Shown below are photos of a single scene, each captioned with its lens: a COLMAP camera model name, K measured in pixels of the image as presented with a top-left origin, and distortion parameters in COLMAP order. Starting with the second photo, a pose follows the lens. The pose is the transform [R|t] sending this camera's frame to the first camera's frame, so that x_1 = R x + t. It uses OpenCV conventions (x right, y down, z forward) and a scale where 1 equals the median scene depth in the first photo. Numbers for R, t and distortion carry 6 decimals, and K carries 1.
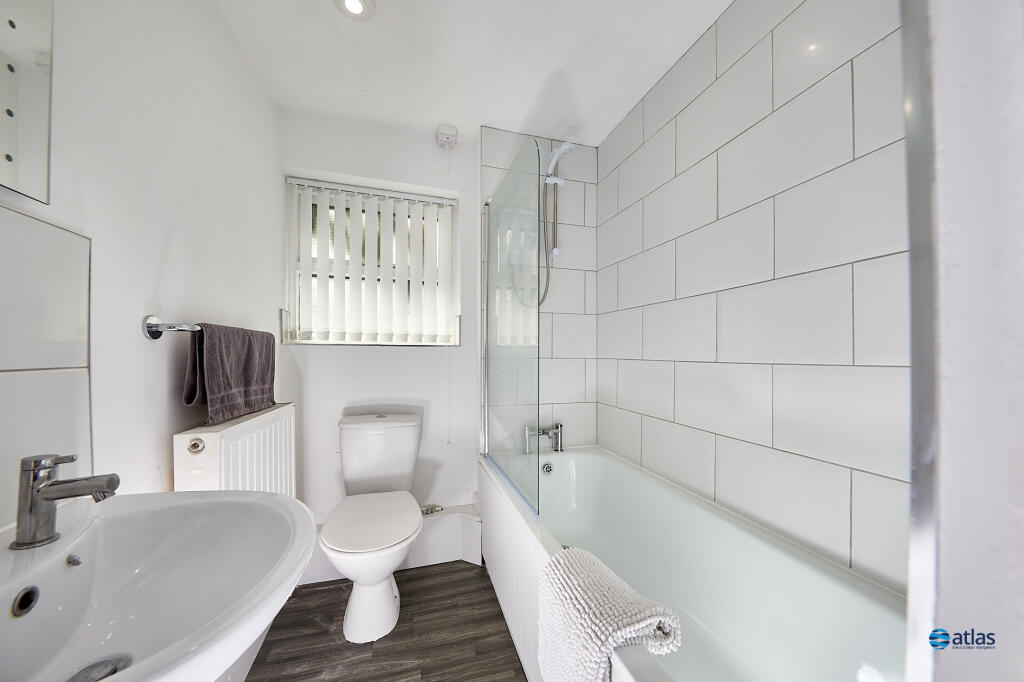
lens RADIAL K [[350.4, 0, 511.2], [0, 350.4, 348.4], [0, 0, 1]] dist [0.001220, 0.000019]
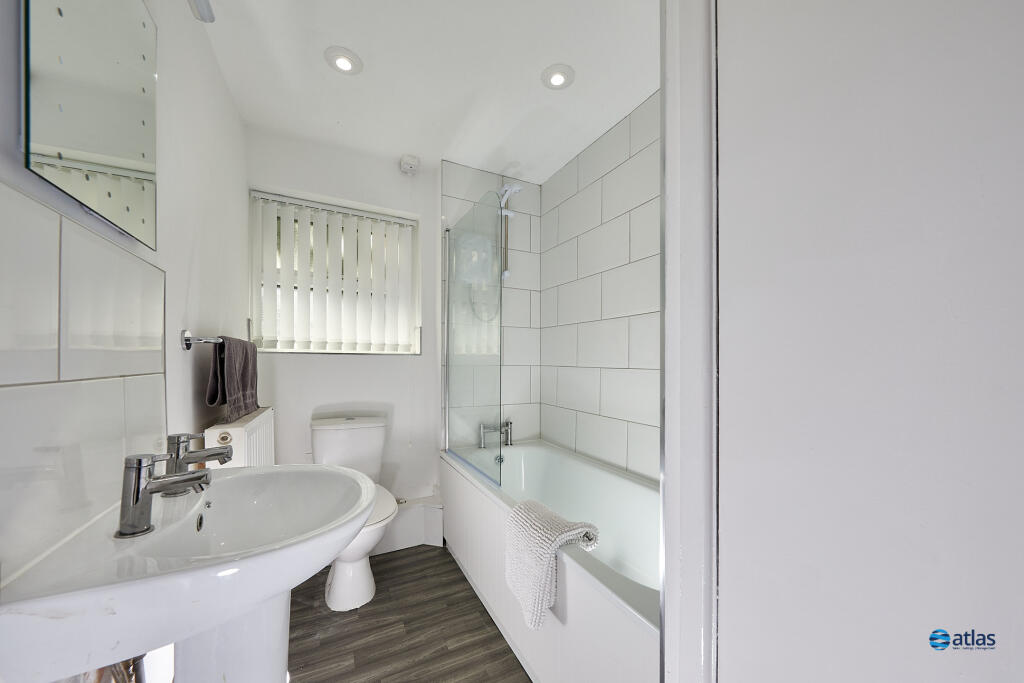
lens RADIAL K [[365.9, 0, 517.9], [0, 365.9, 355.0], [0, 0, 1]] dist [0.000458, 0.000036]
pose [[0.980406, 0.004643, 0.196932, -0.082474], [-0.004509, 0.999989, -0.001129, -0.006400], [-0.196935, 0.000219, 0.980417, -0.221485]]
